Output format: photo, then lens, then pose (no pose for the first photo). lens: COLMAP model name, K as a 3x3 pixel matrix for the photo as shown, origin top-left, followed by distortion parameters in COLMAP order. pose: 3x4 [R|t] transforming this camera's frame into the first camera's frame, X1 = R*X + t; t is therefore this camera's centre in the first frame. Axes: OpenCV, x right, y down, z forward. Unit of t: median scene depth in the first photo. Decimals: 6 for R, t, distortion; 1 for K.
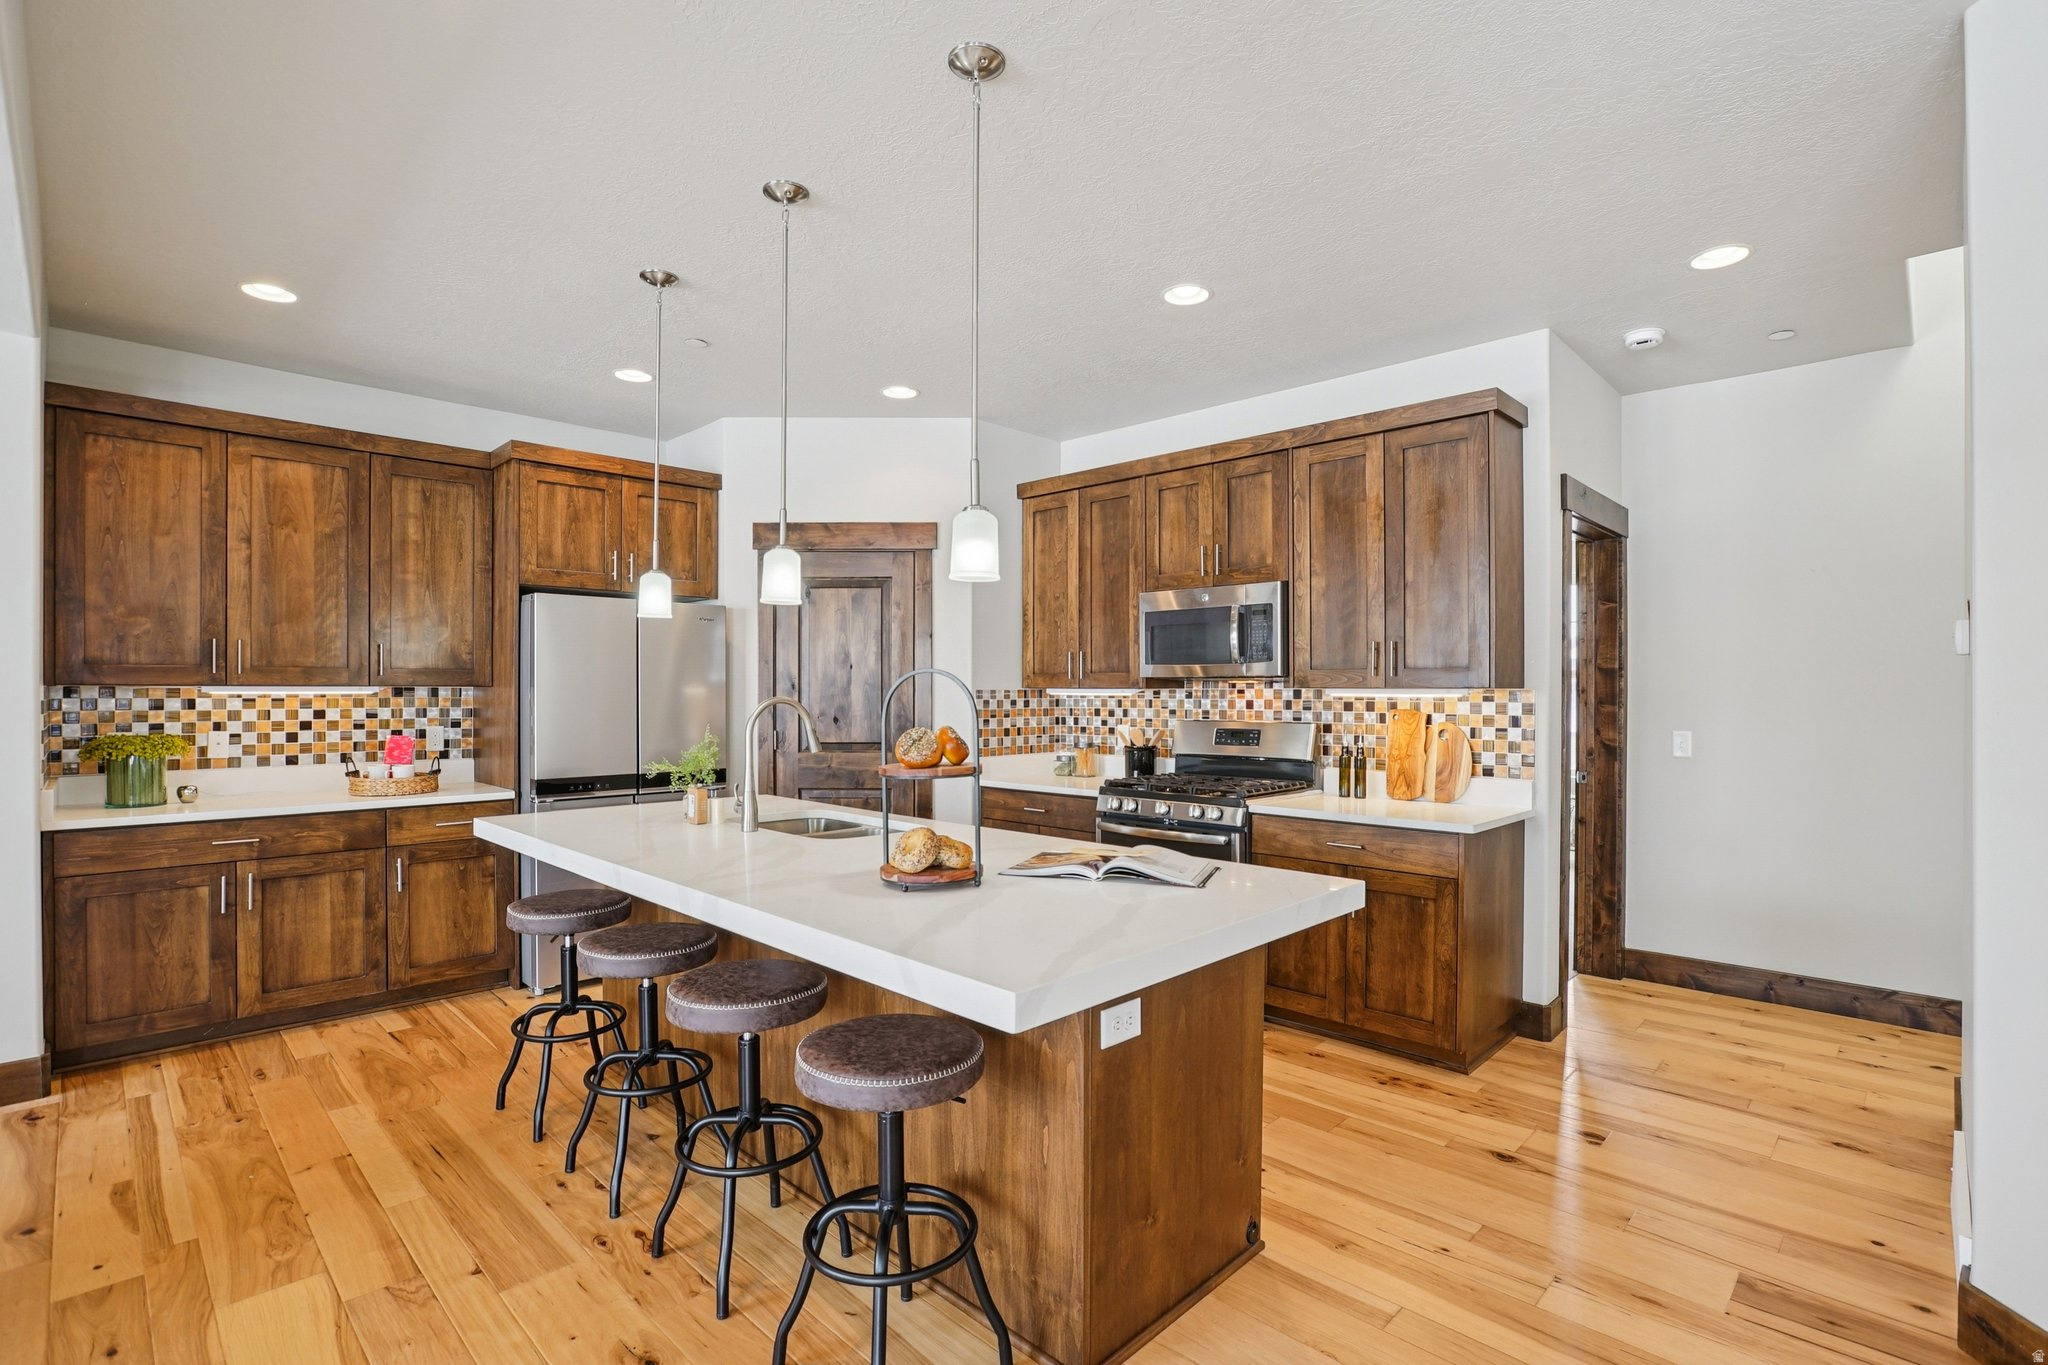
lens RADIAL K [[950.0, 0, 1038.6], [0, 950.0, 697.3], [0, 0, 1]] dist [-0.049762, 0.016010]
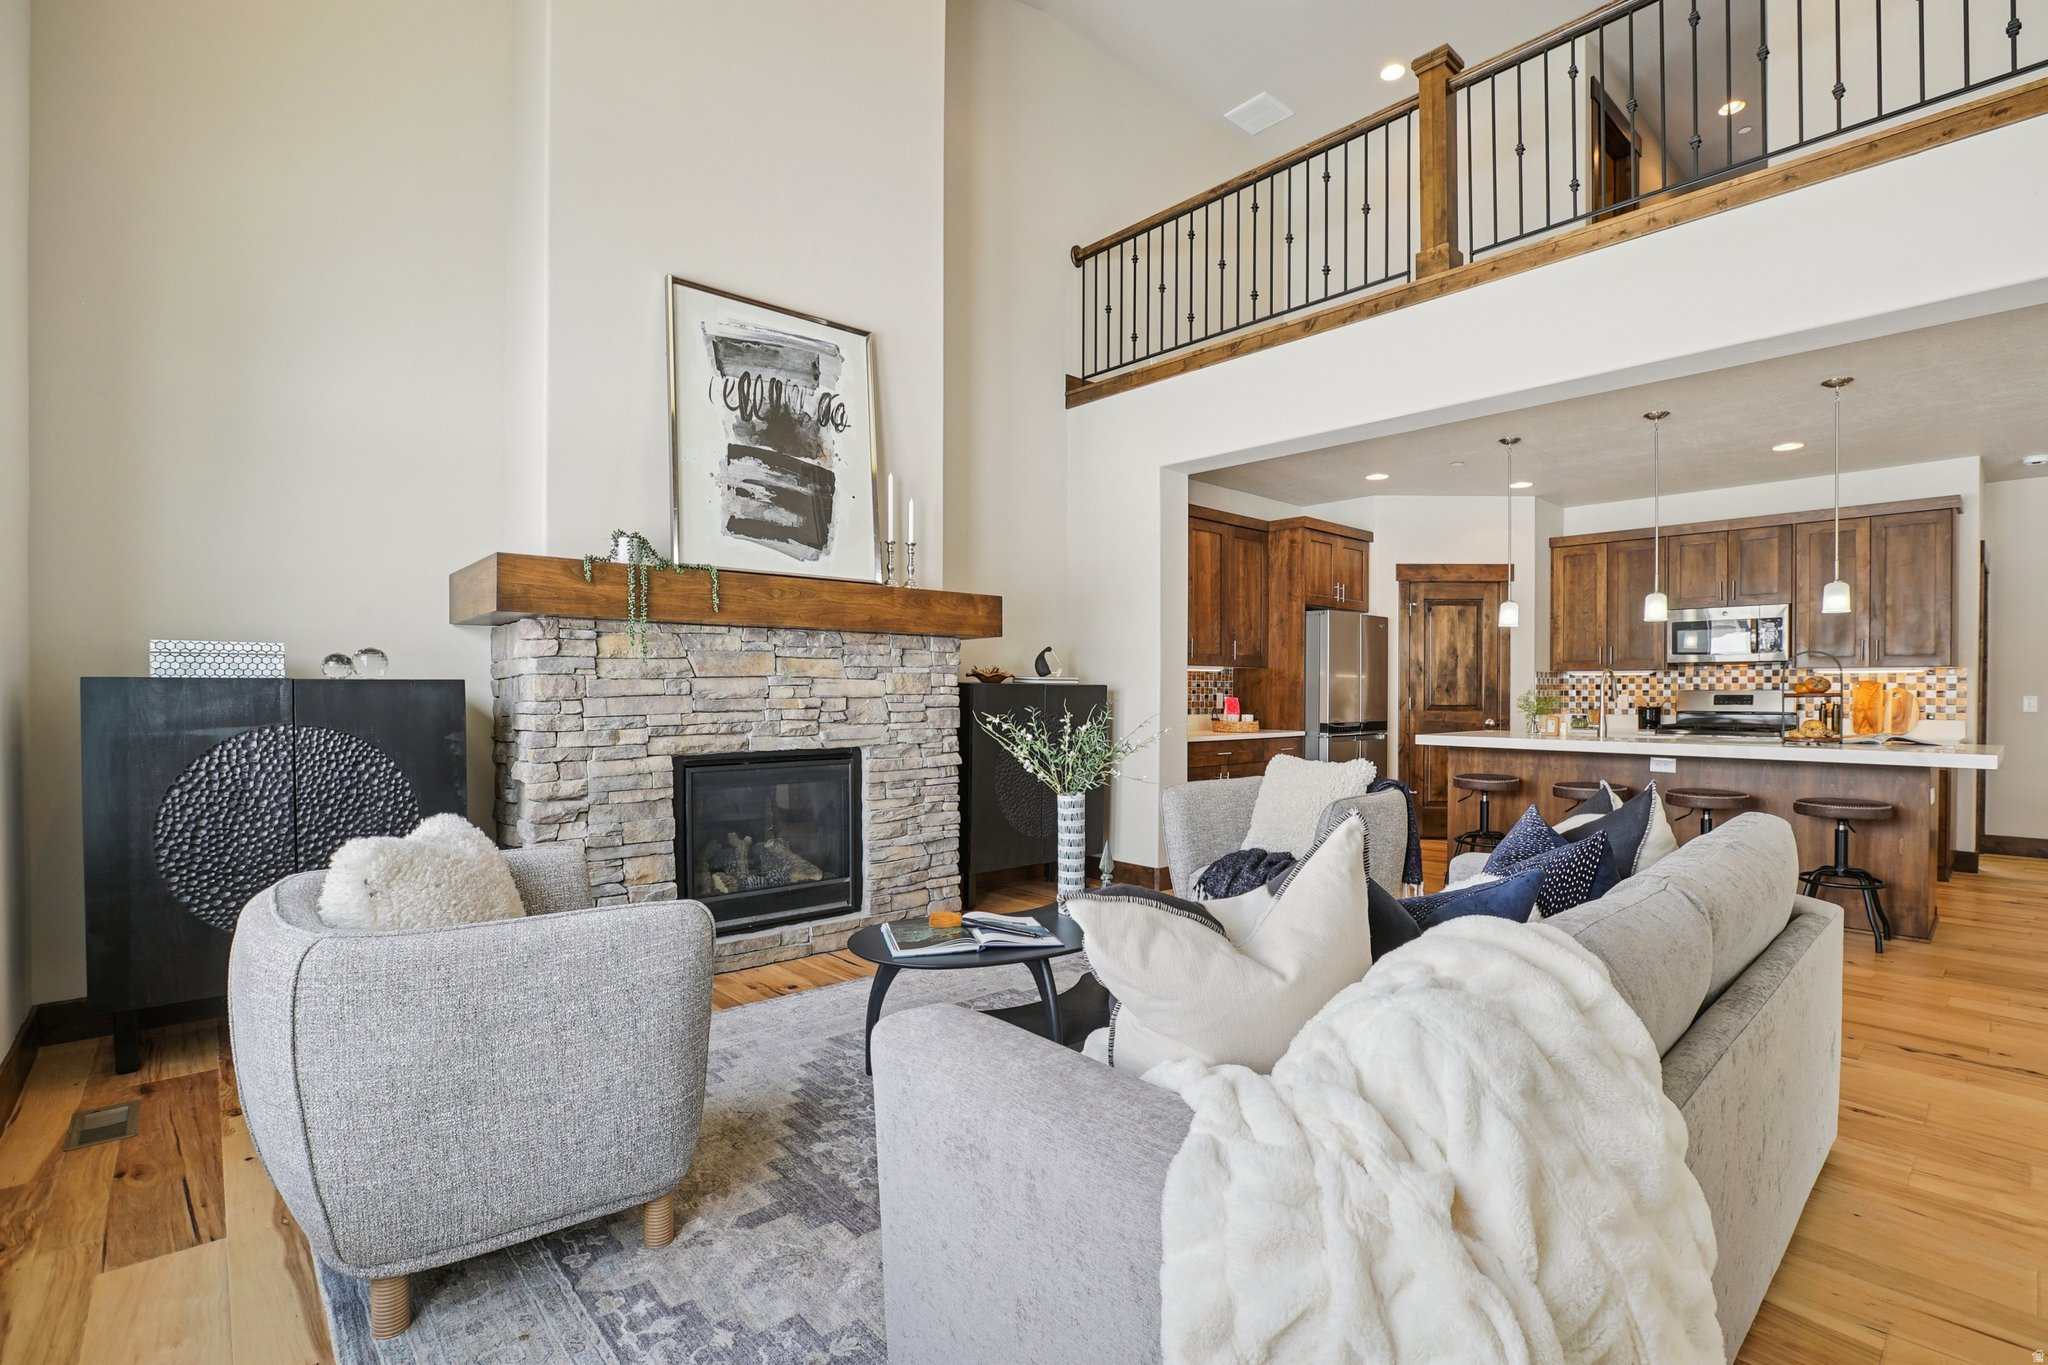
lens RADIAL K [[950.0, 0, 1034.2], [0, 950.0, 695.3], [0, 0, 1]] dist [-0.049762, 0.016010]
pose [[0.998442, 0.001860, -0.055763, -0.930436], [-0.002061, 0.999992, -0.003543, 0.044350], [0.055756, 0.003652, 0.998438, -0.665222]]
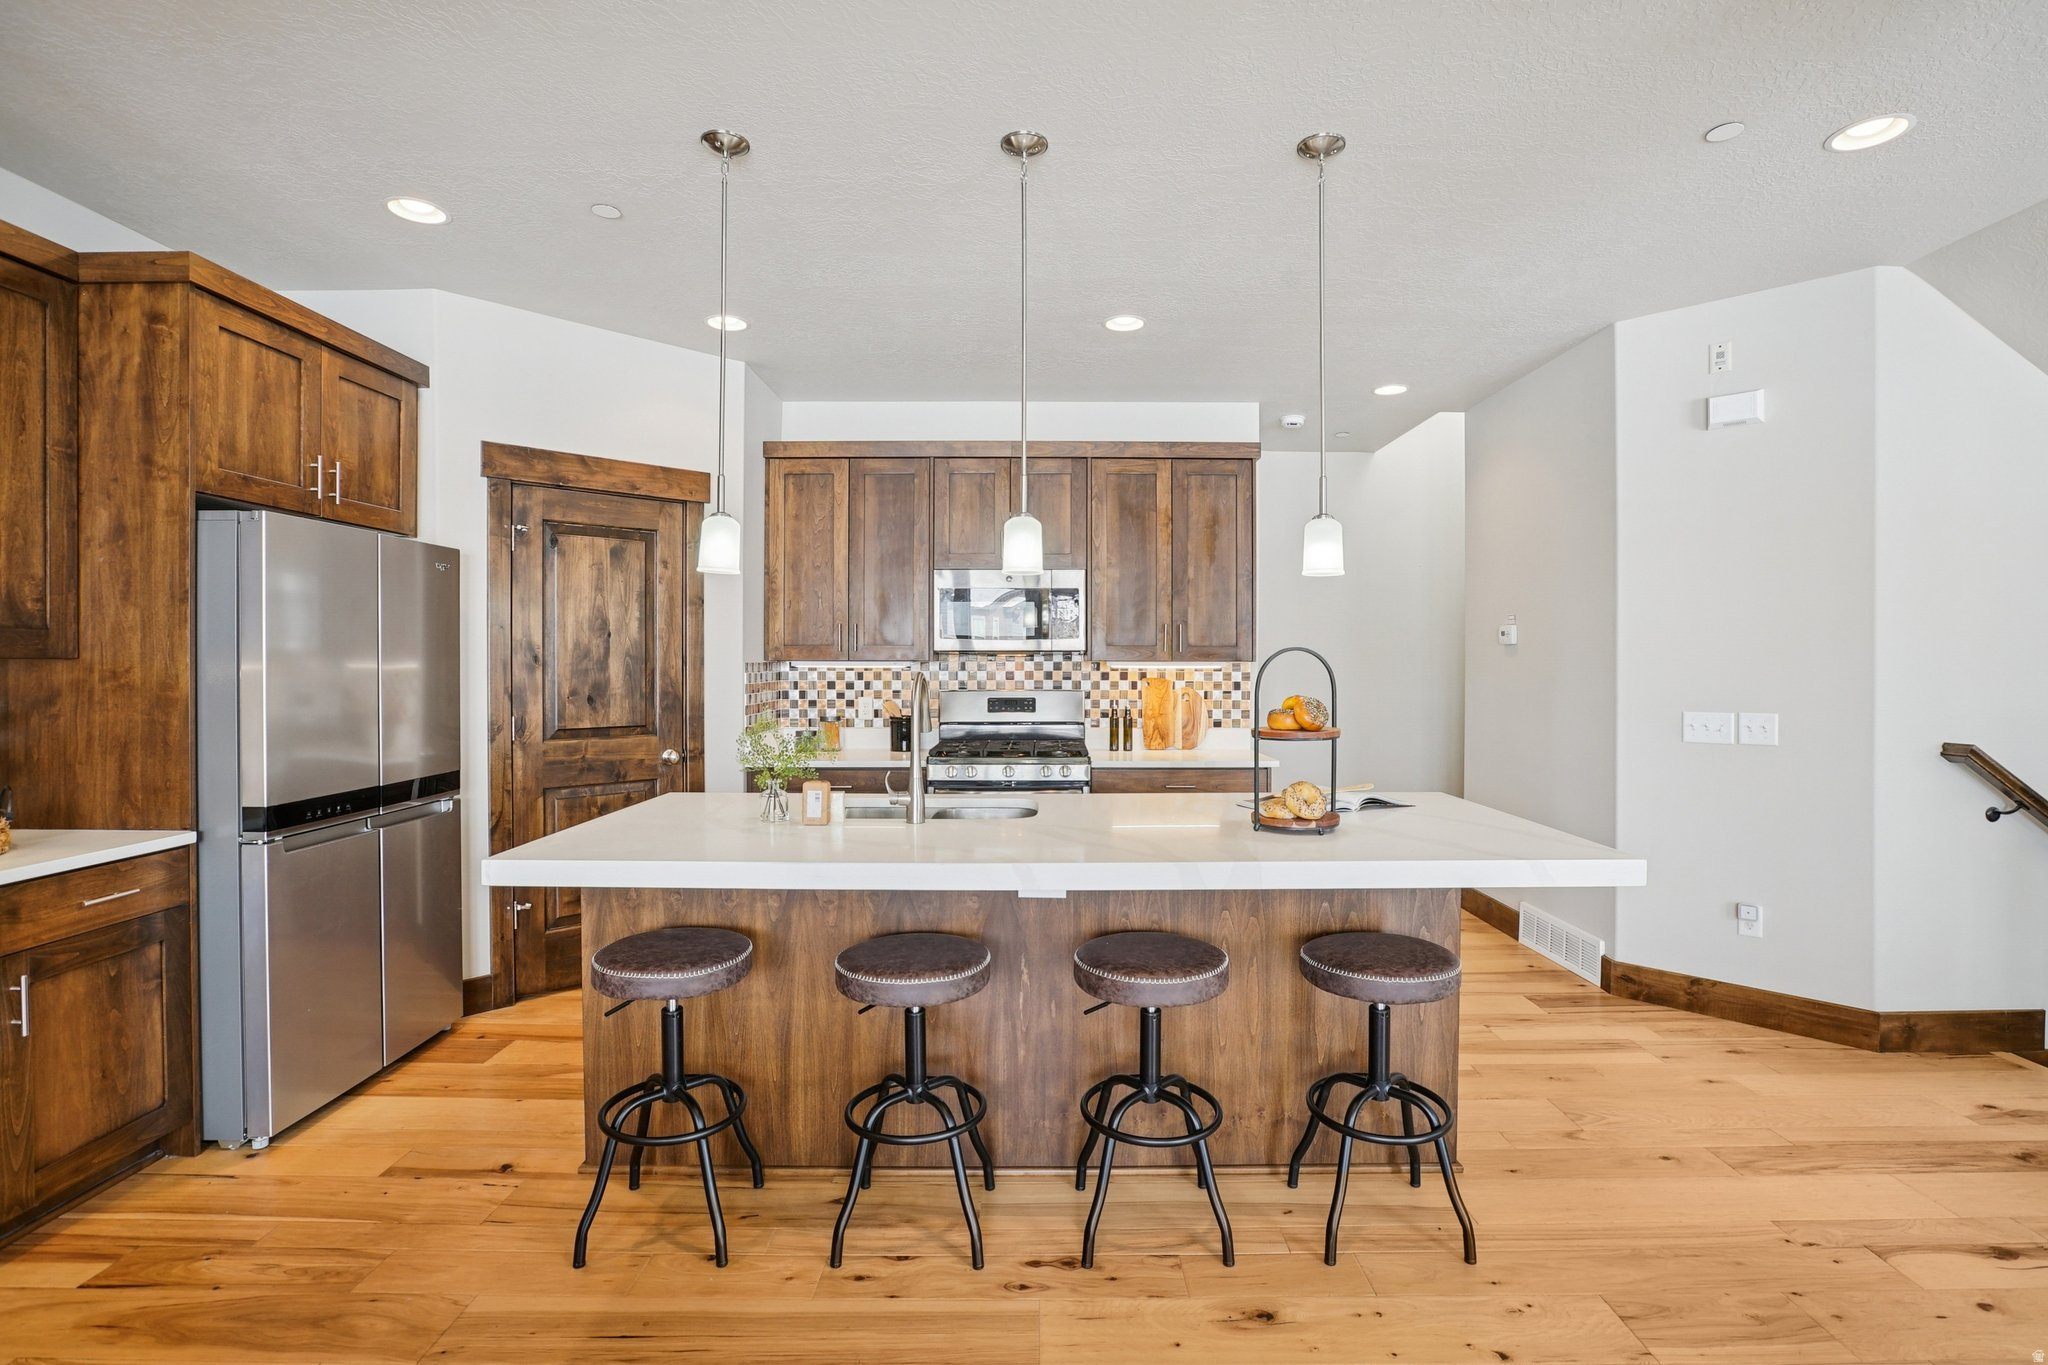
lens RADIAL K [[950.0, 0, 1028.5], [0, 950.0, 674.0], [0, 0, 1]] dist [-0.049762, 0.016010]
pose [[0.720839, -0.009802, 0.693034, -0.579556], [0.004499, 0.999945, 0.009464, -0.005051], [-0.693088, -0.003704, 0.720843, 0.190455]]
